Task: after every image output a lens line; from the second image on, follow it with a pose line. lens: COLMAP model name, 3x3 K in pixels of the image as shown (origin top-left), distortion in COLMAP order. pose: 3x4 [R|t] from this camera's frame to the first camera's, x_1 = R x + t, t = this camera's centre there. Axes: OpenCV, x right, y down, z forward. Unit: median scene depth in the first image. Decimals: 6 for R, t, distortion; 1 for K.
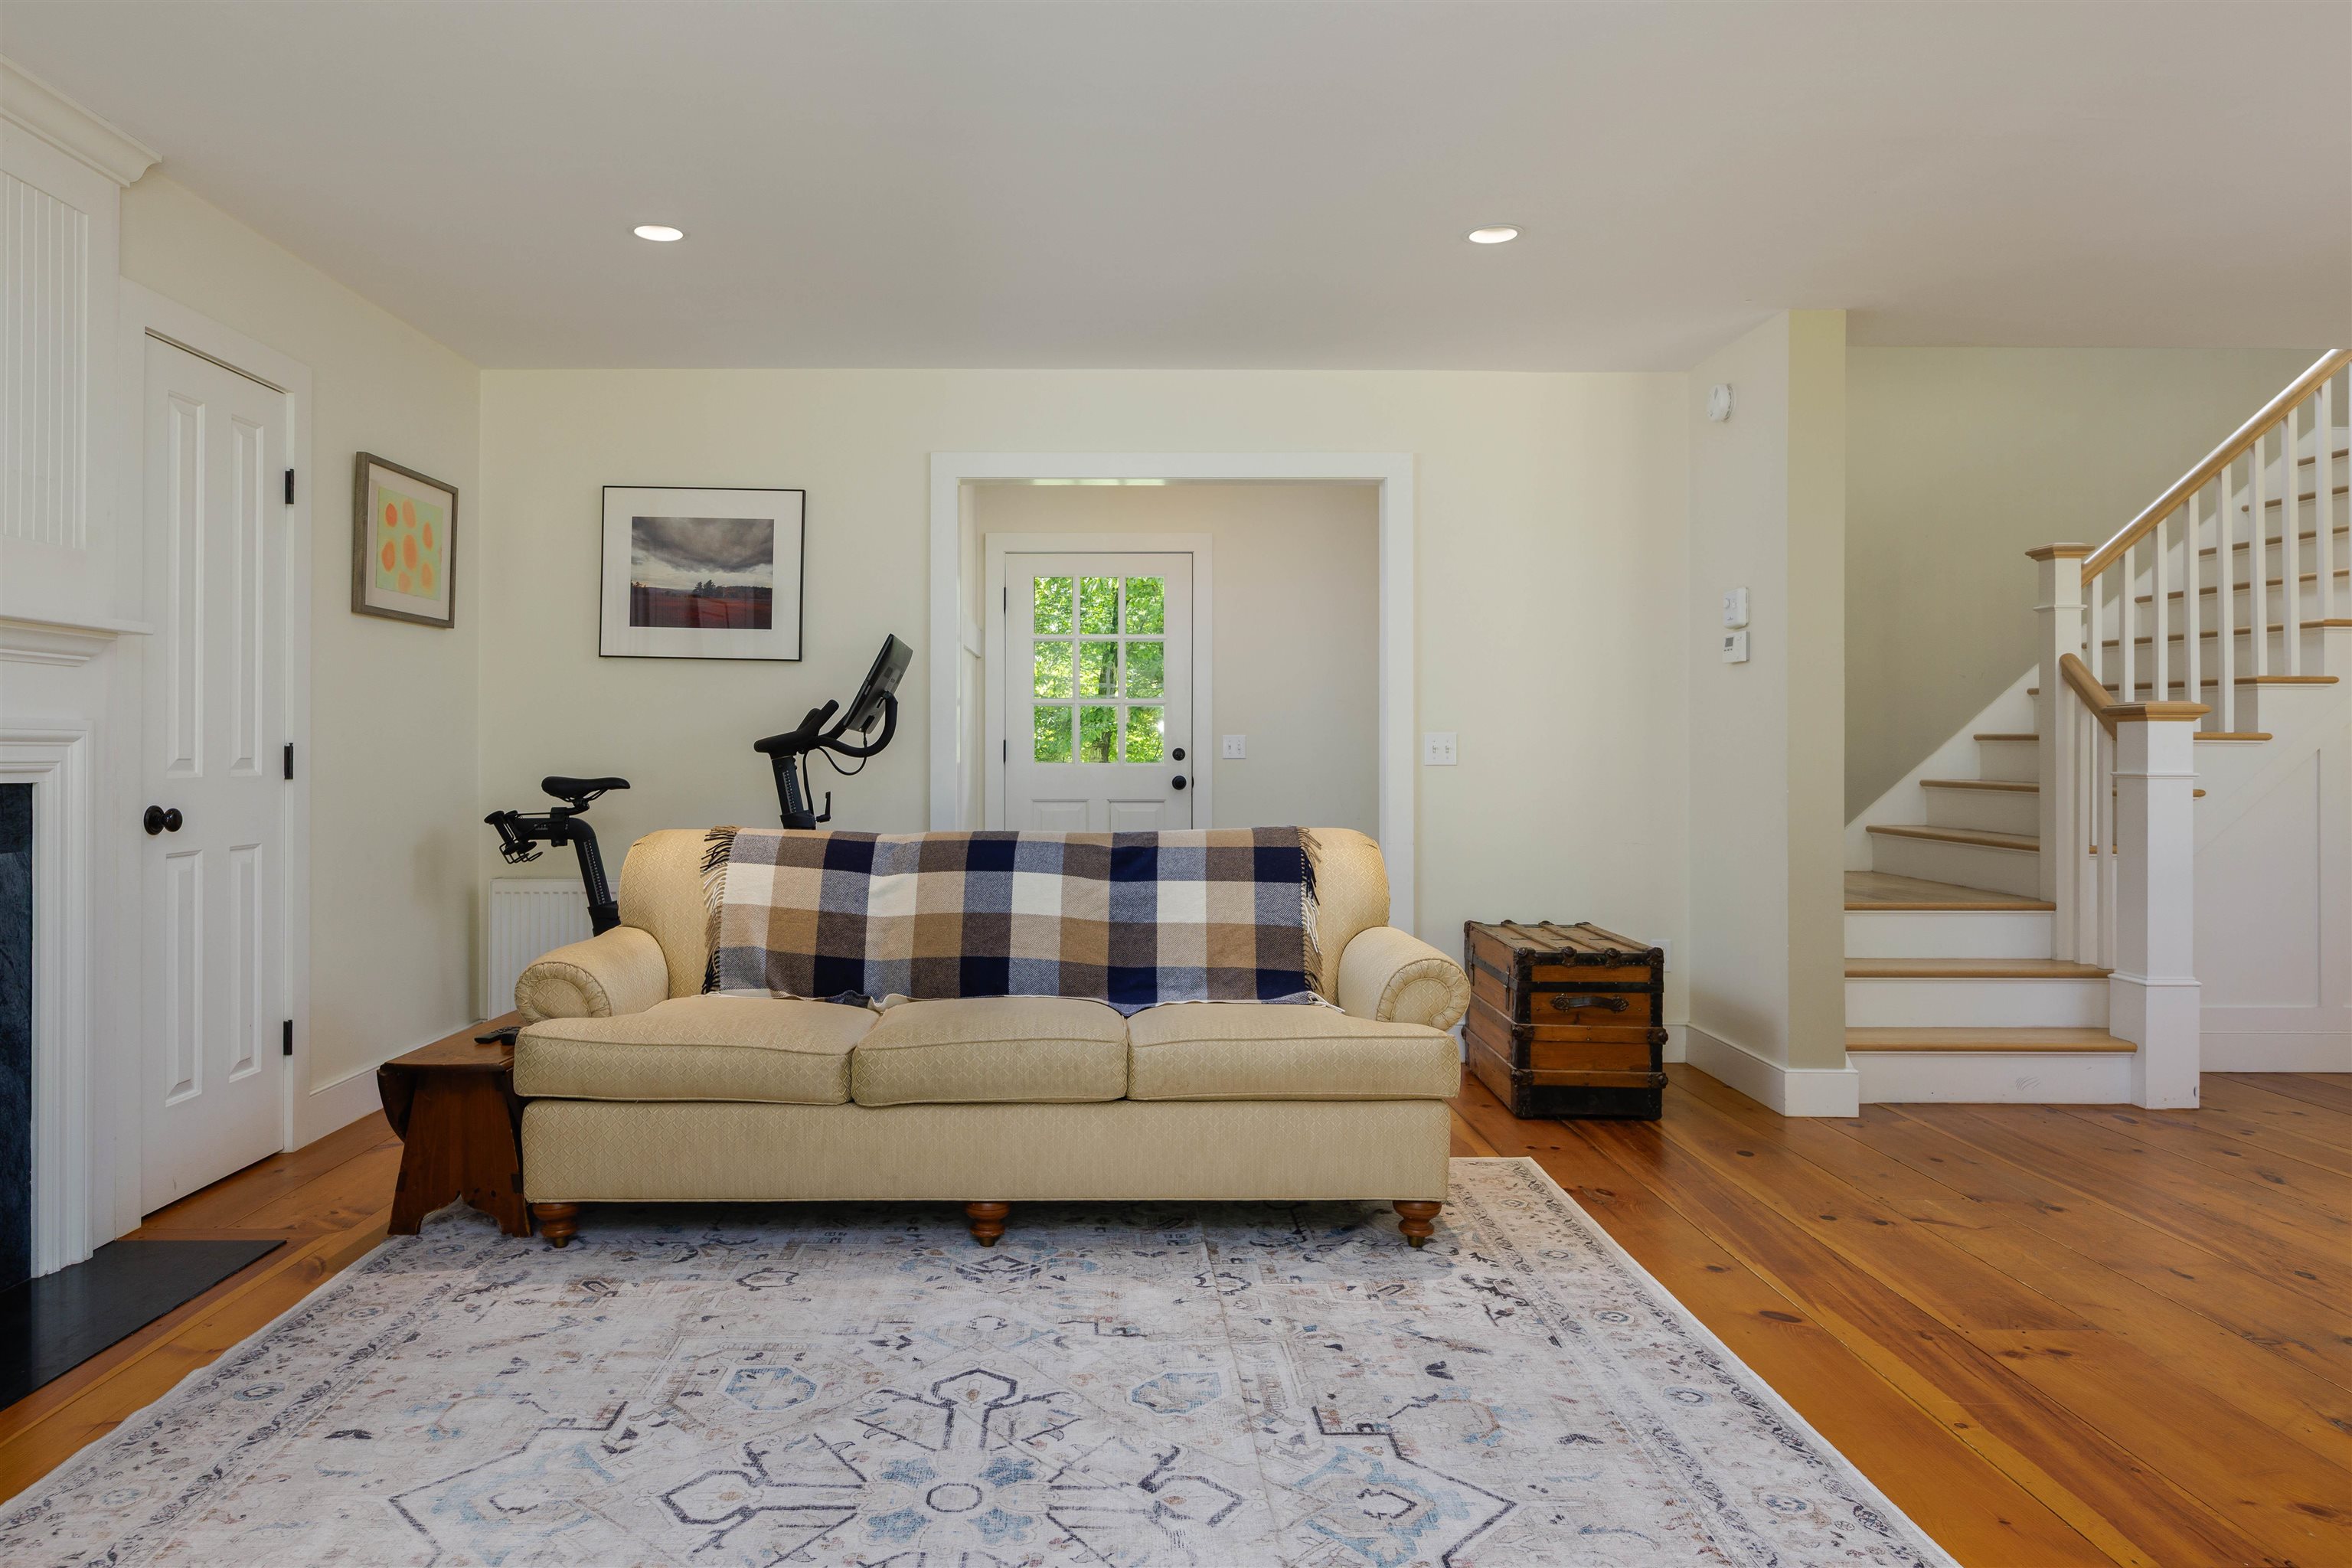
lens RADIAL K [[1455.6, 0, 1167.5], [0, 1455.6, 743.1], [0, 0, 1]] dist [-0.015899, 0.000578]
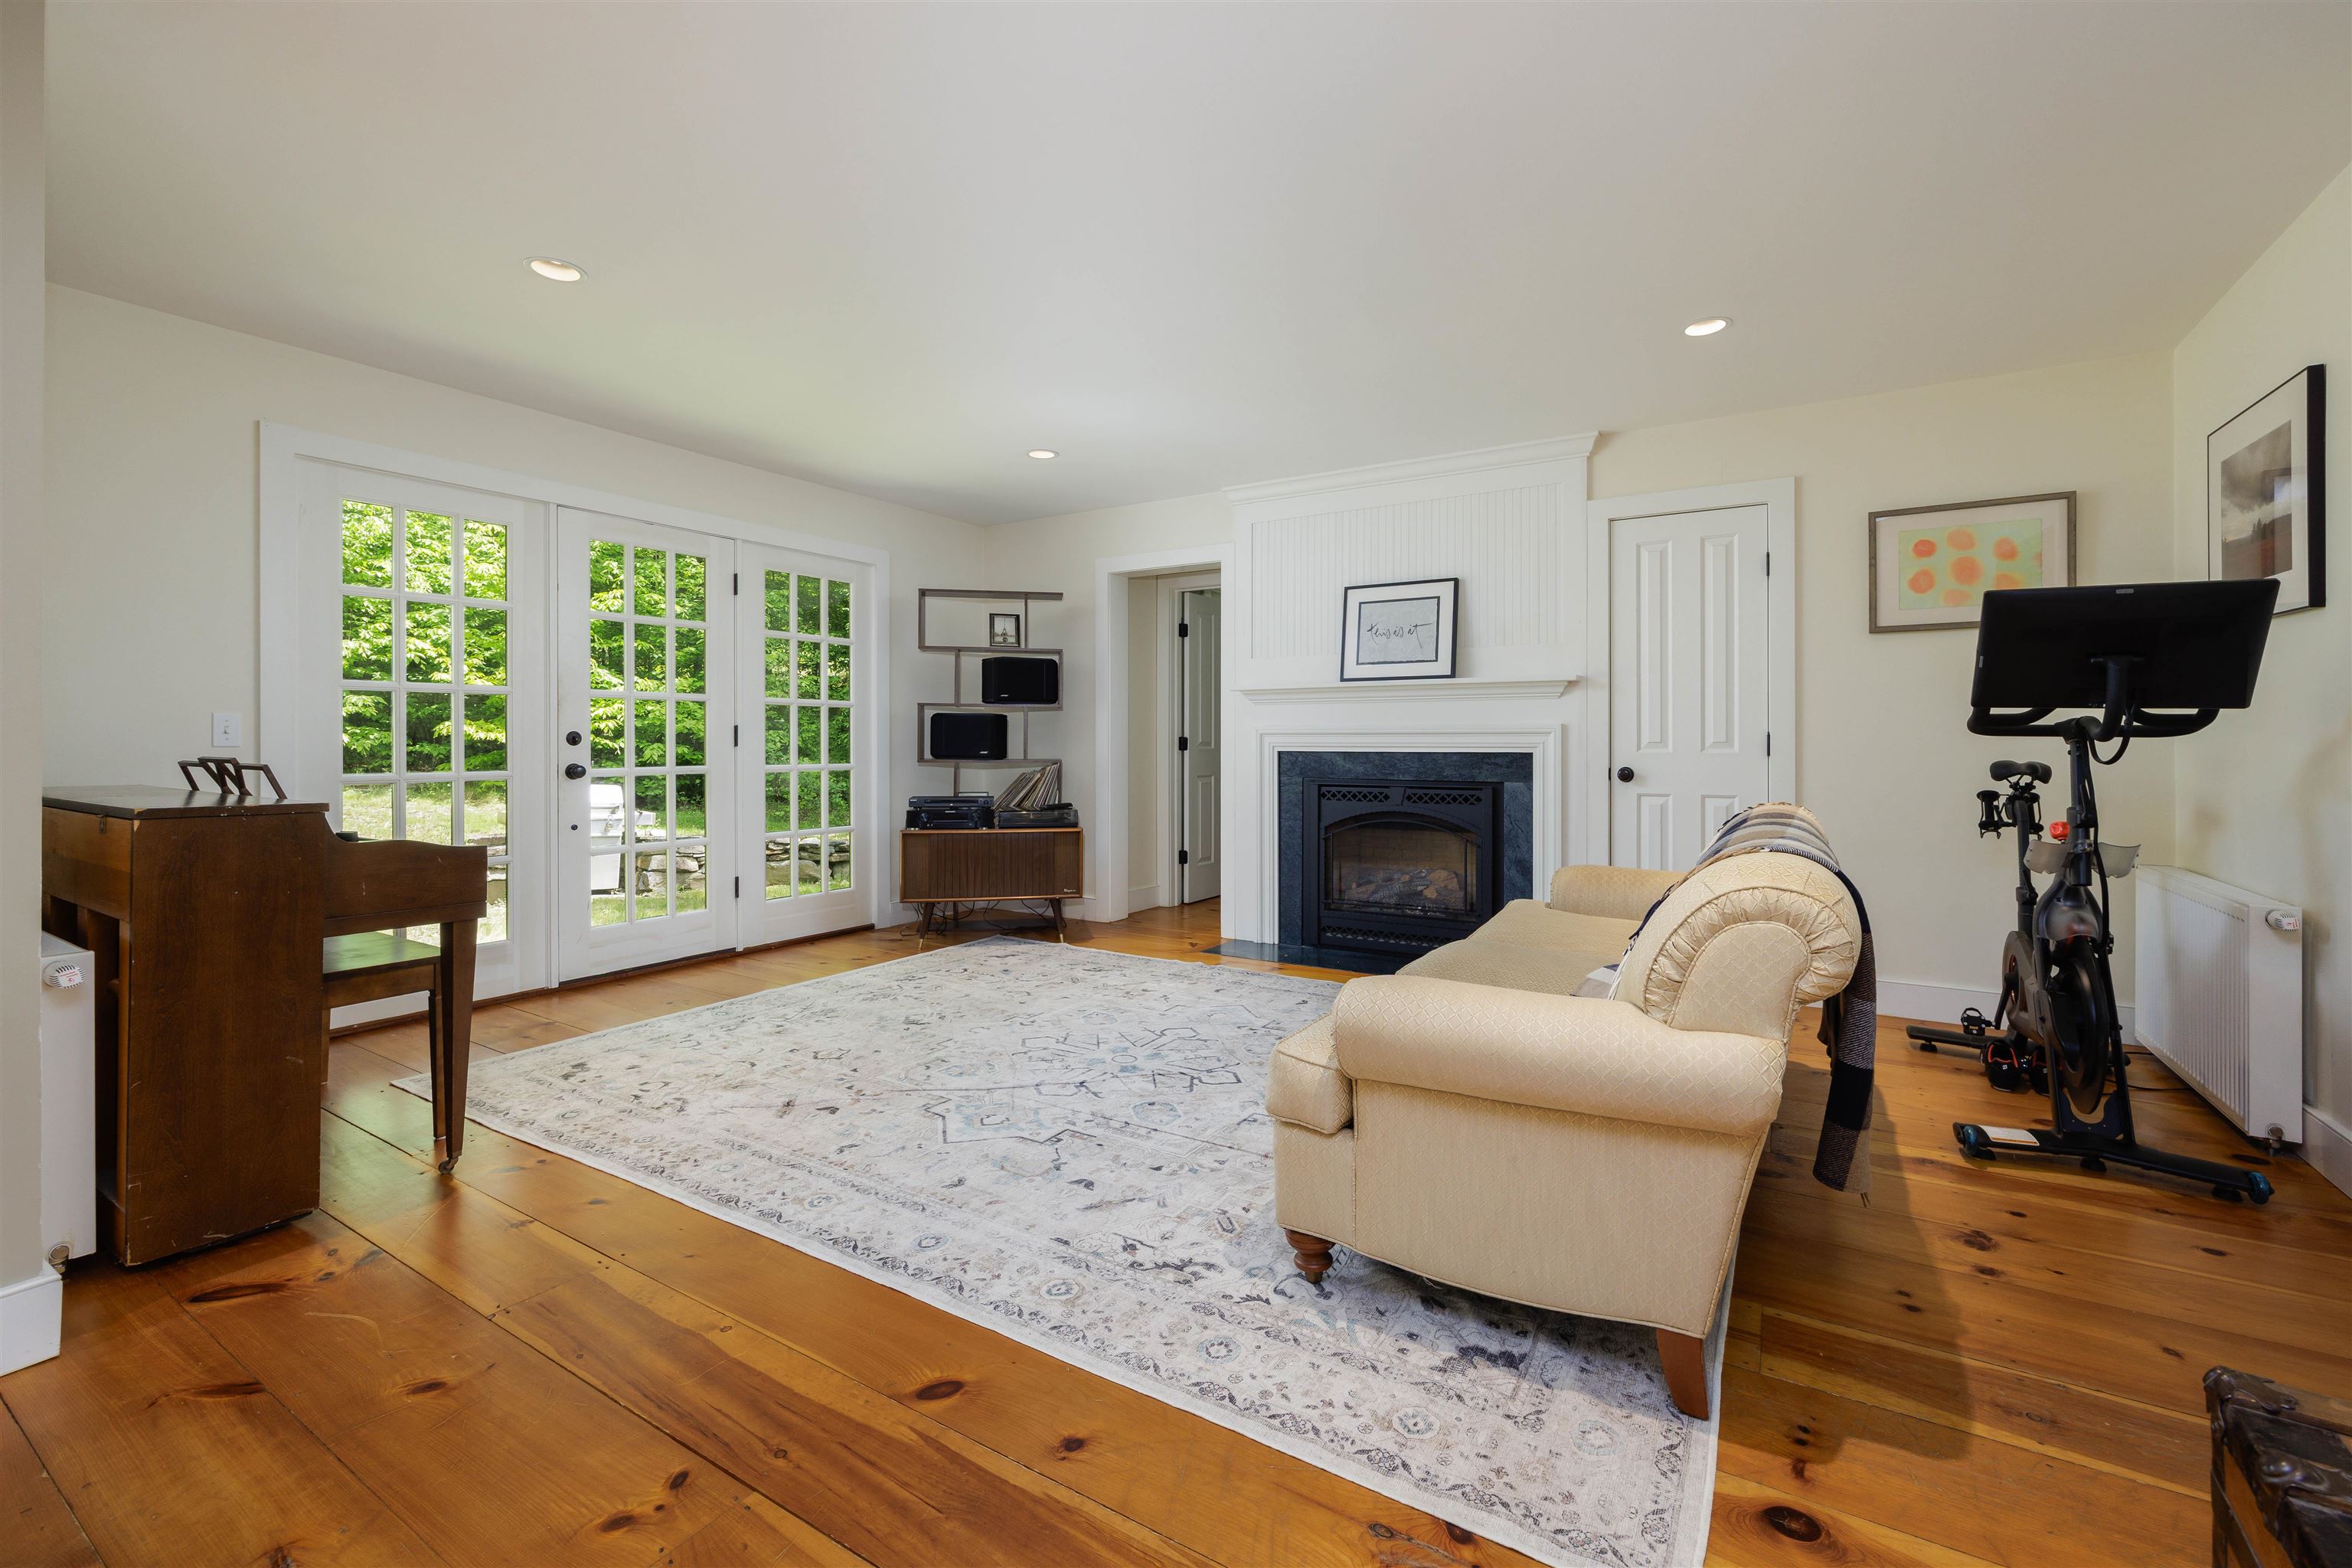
lens RADIAL K [[999.4, 0, 1169.6], [0, 999.4, 747.3], [0, 0, 1]] dist [-0.001867, -0.000193]
pose [[-0.566227, 0.005911, -0.824228, 0.888193], [0.007980, 0.999967, 0.001689, 0.013391], [0.824211, -0.005621, -0.566255, 1.545439]]
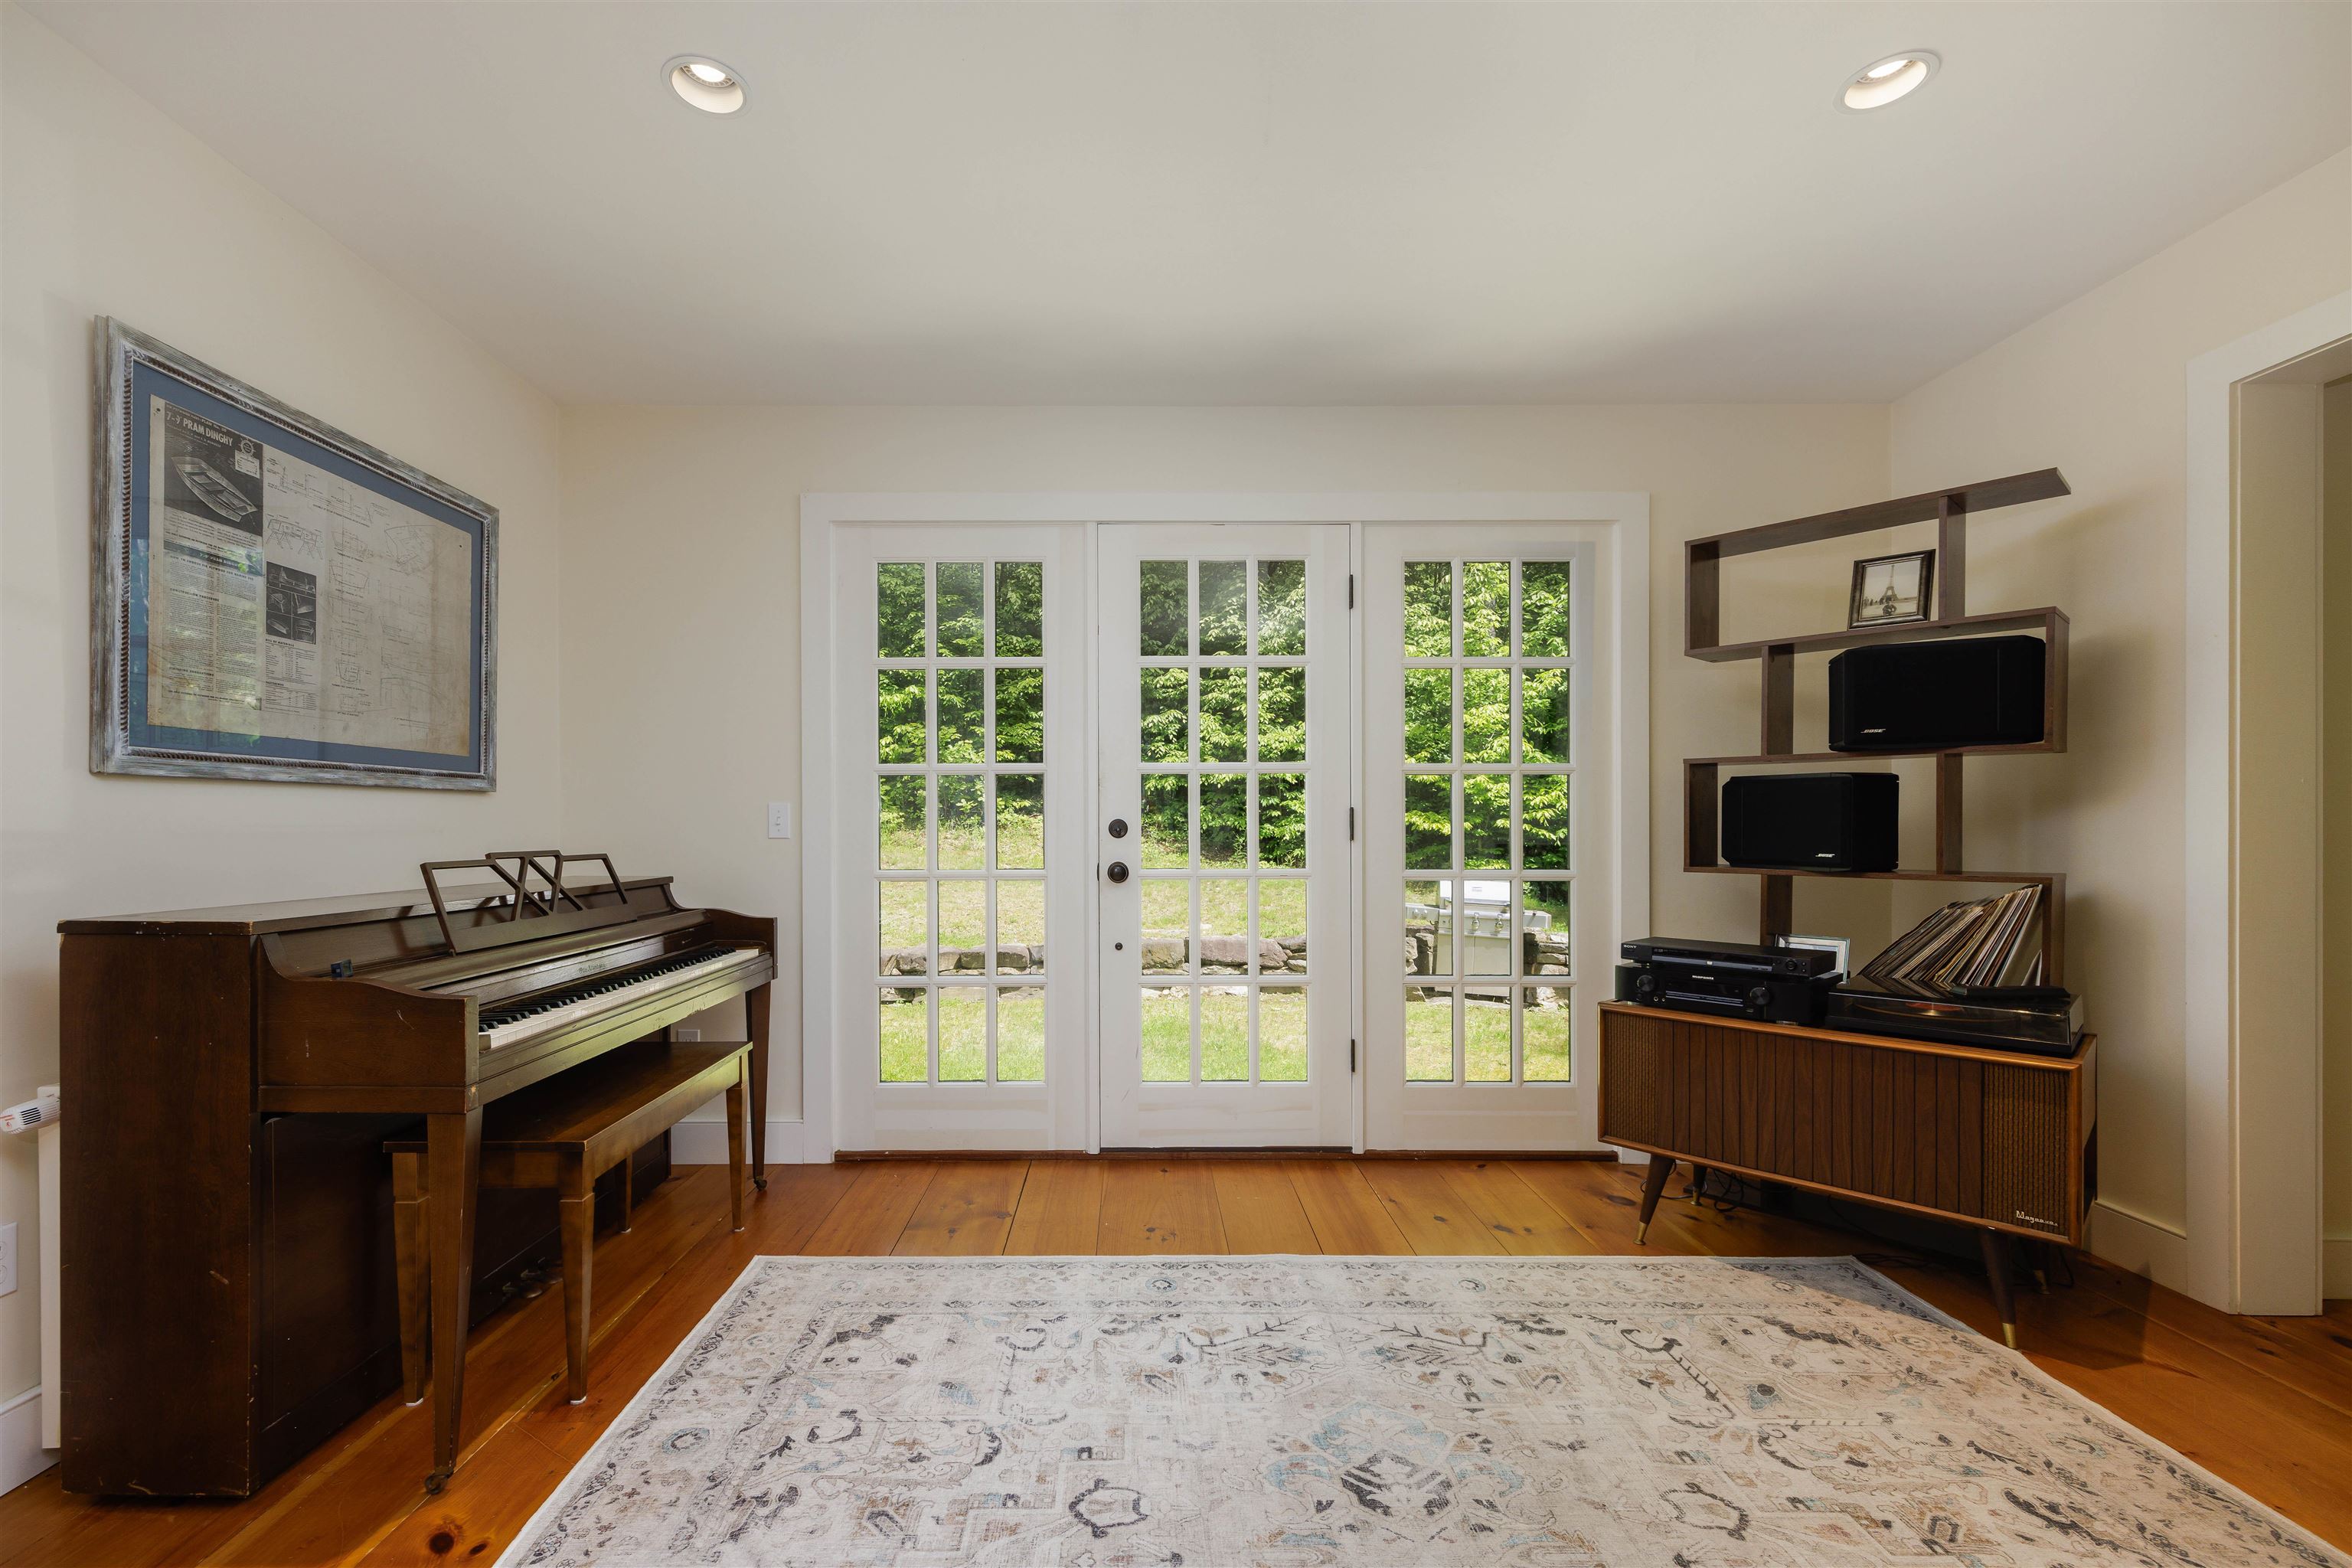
lens RADIAL K [[1002.2, 0, 1128.8], [0, 1002.2, 836.8], [0, 0, 1]] dist [0.001779, -0.000061]
pose [[-0.999529, 0.000792, 0.030681, 0.032651], [0.000670, 0.999992, -0.003989, 0.009028], [-0.030684, -0.003967, -0.999521, 1.045940]]
